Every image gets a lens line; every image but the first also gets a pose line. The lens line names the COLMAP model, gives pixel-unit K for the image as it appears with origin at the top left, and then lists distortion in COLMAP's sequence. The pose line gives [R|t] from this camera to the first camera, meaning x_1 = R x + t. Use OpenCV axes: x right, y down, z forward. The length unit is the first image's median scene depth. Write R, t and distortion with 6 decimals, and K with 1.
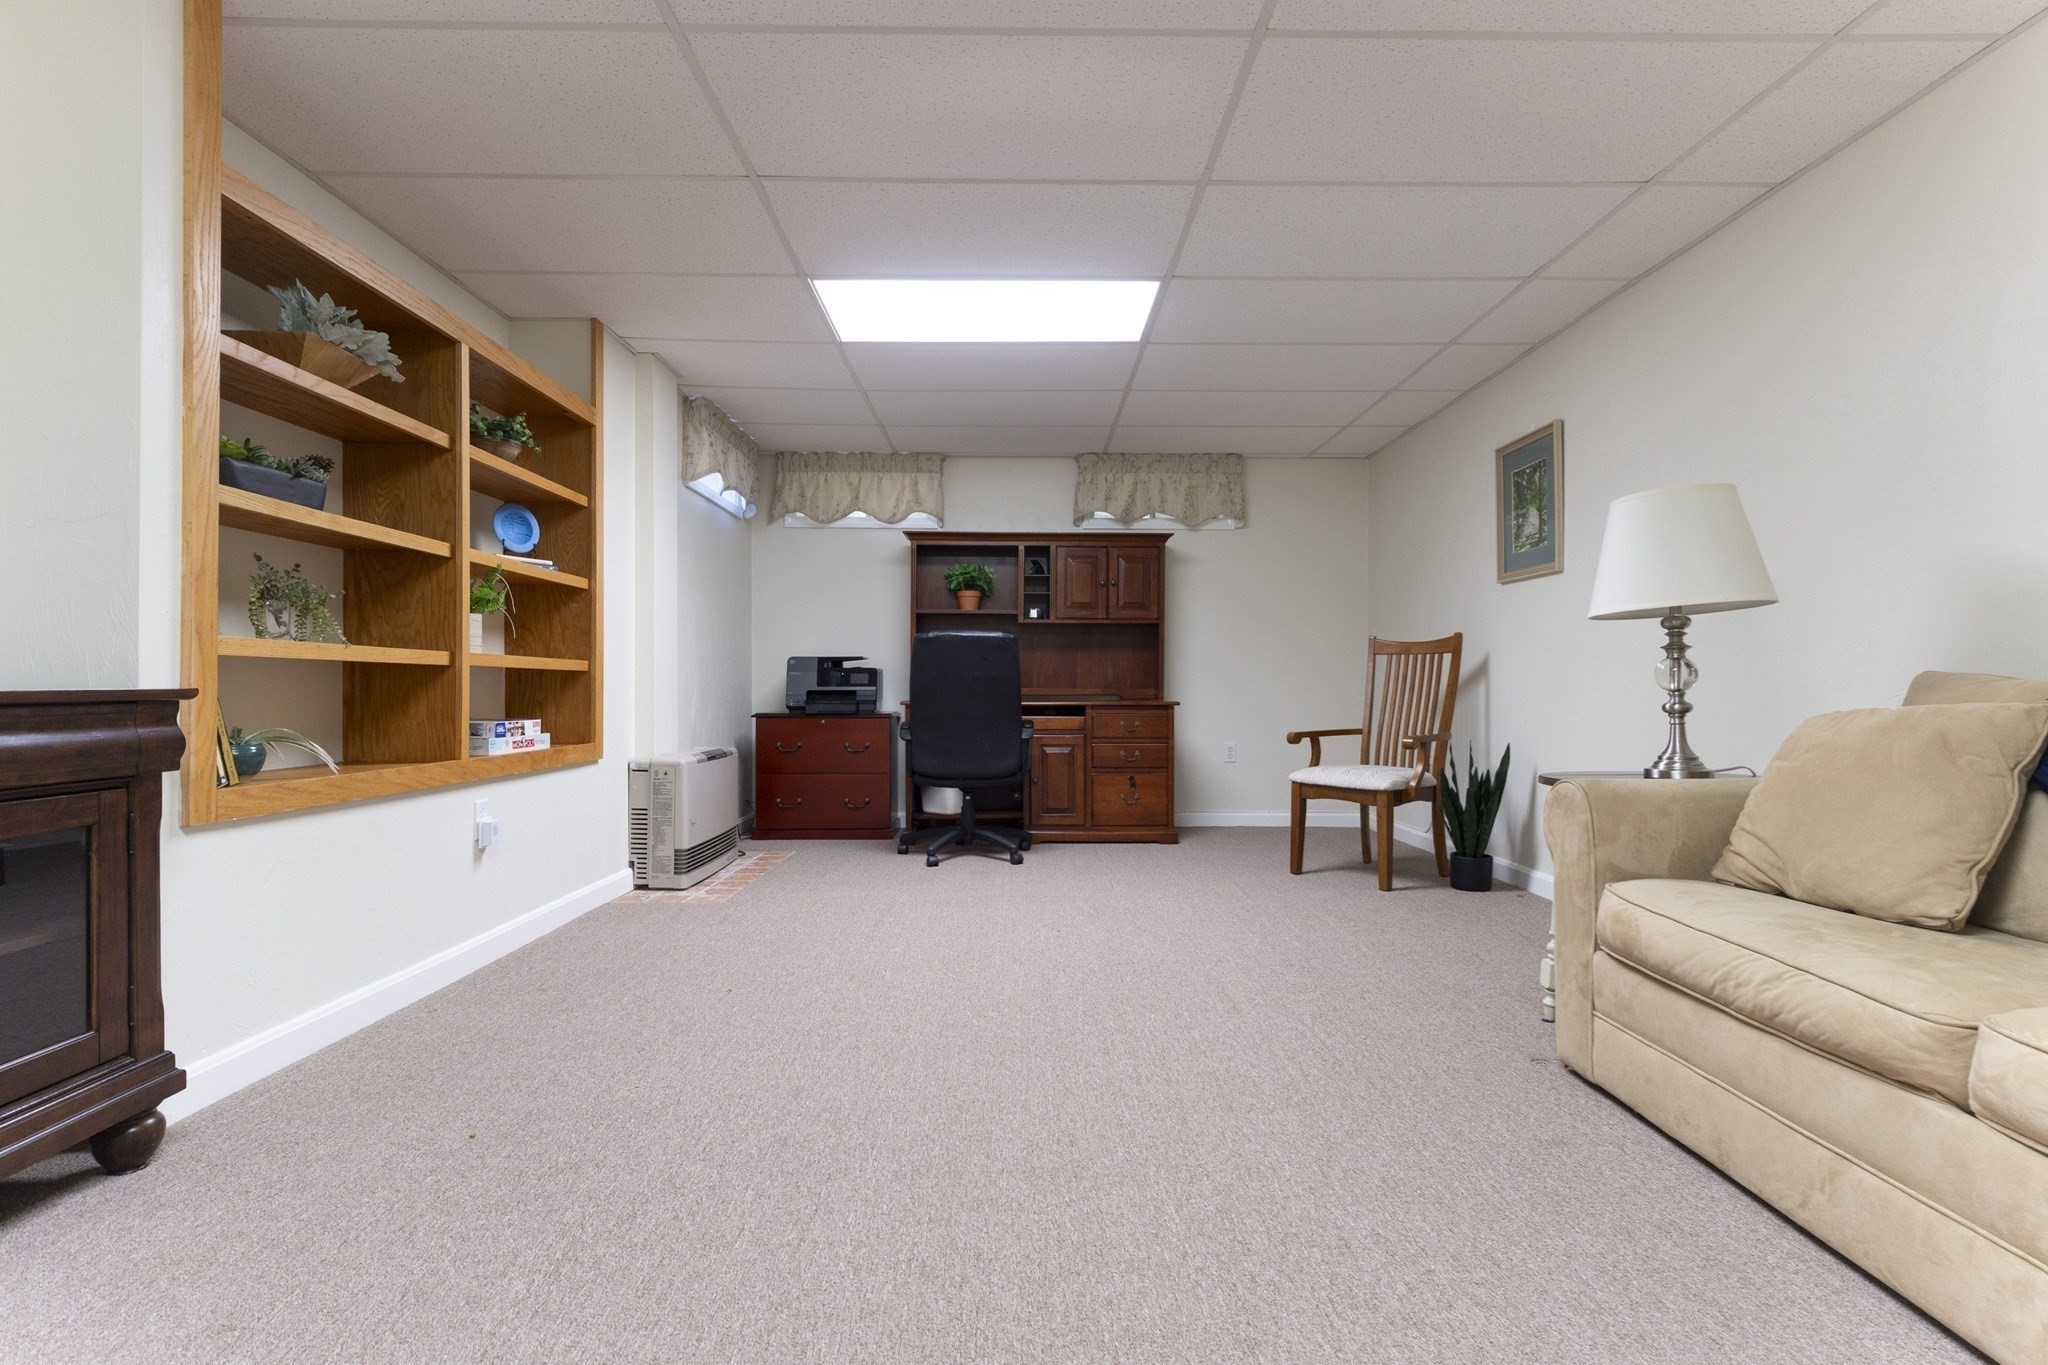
lens RADIAL K [[974.7, 0, 1030.5], [0, 974.7, 685.8], [0, 0, 1]] dist [-0.008713, -0.000025]
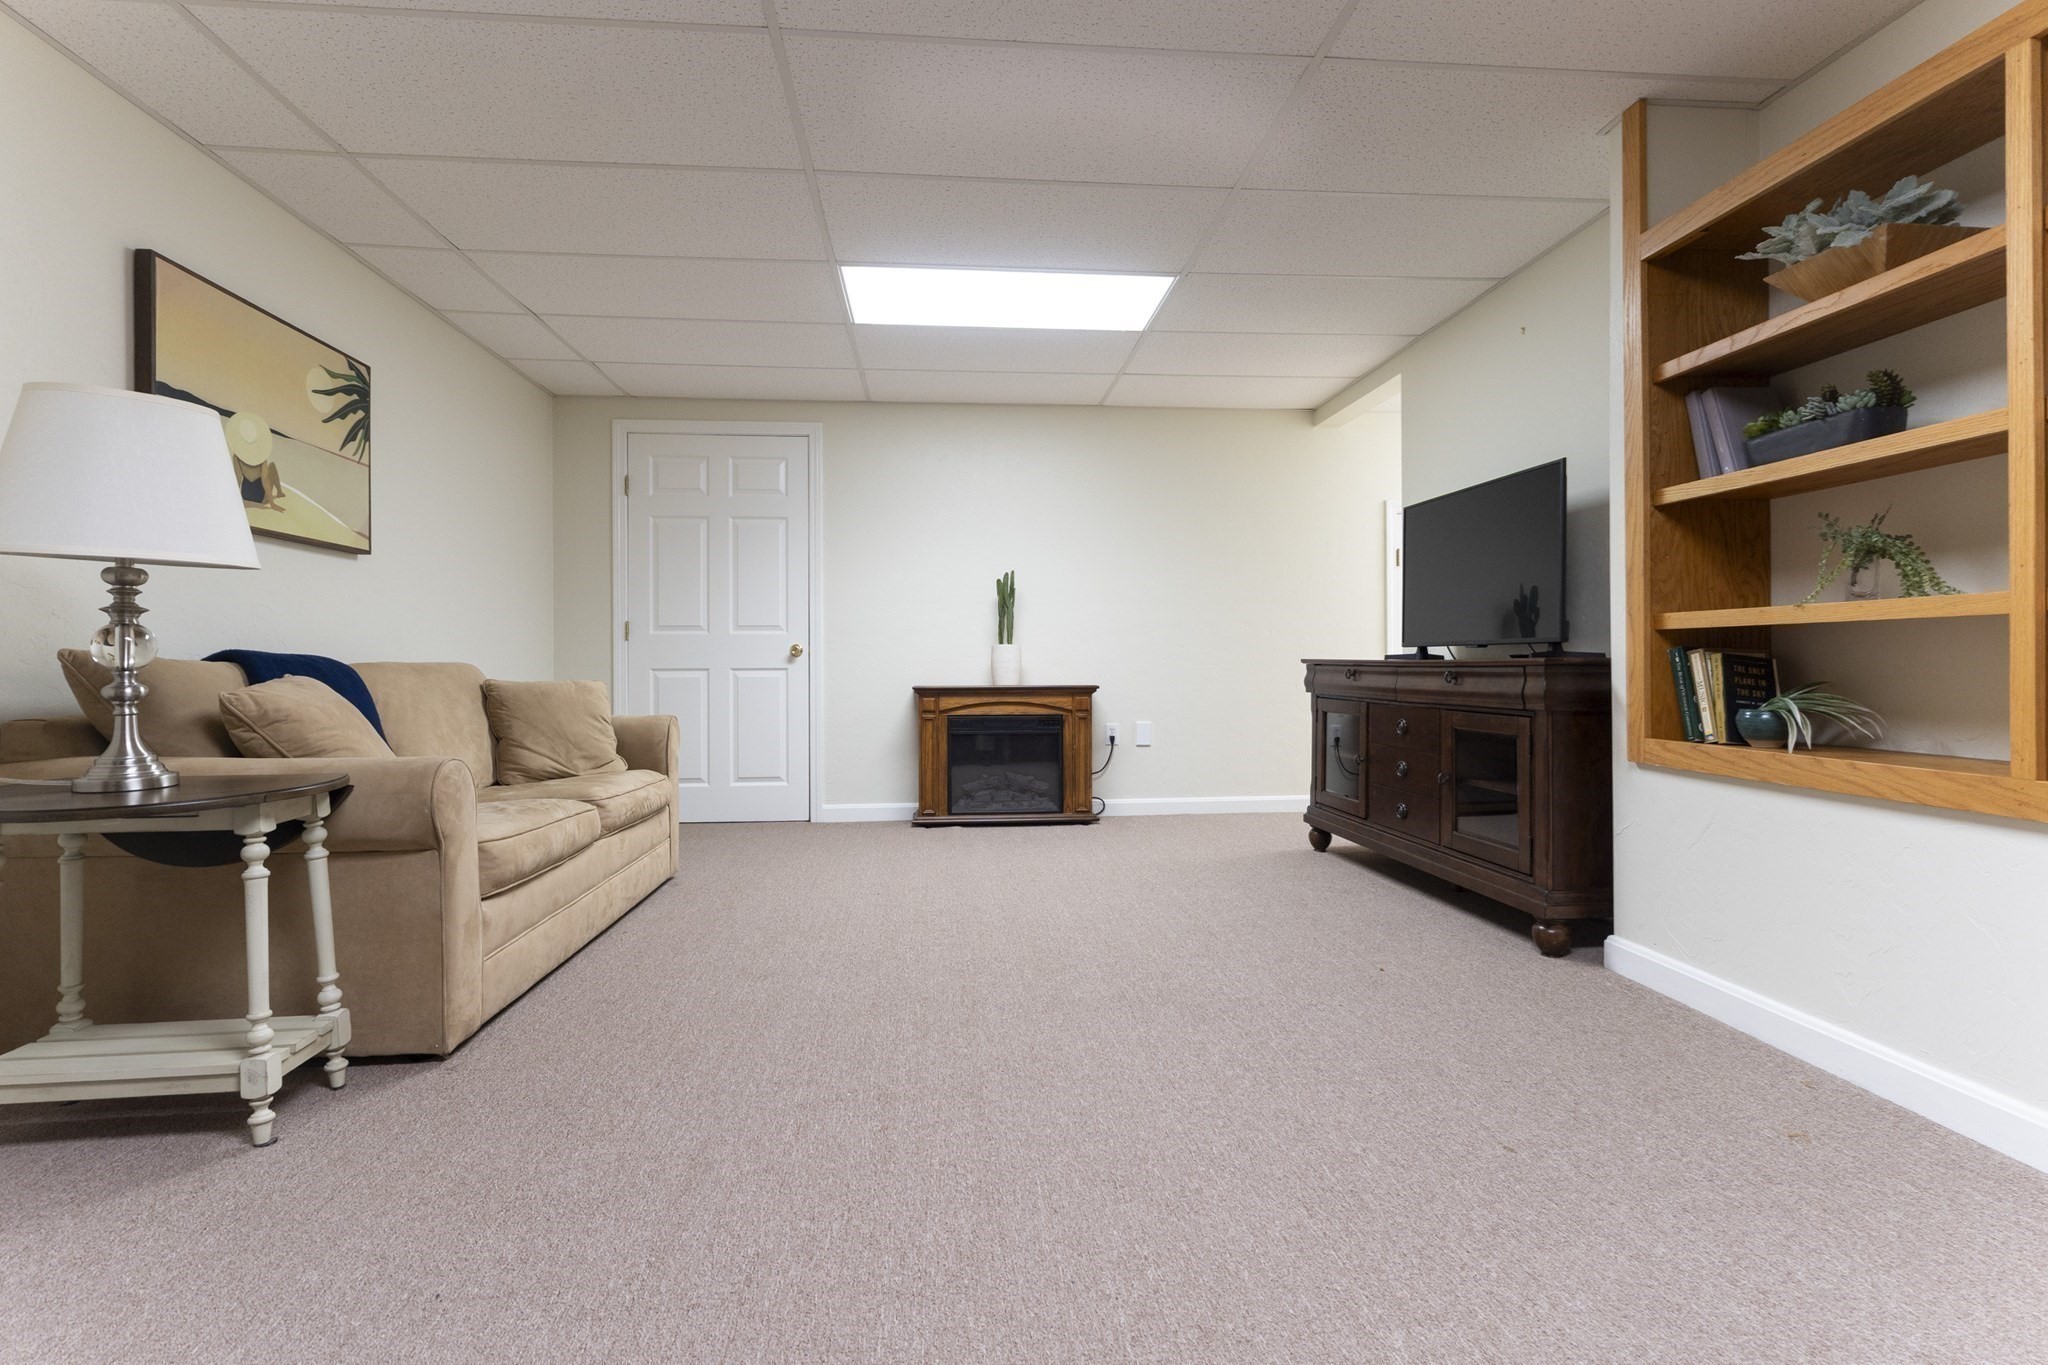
lens RADIAL K [[974.7, 0, 1030.5], [0, 974.7, 685.8], [0, 0, 1]] dist [-0.008713, -0.000025]
pose [[-0.996738, 0.007397, -0.080366, 0.043880], [0.005670, 0.999749, 0.021695, 0.006690], [0.080506, 0.021169, -0.996529, 1.822882]]
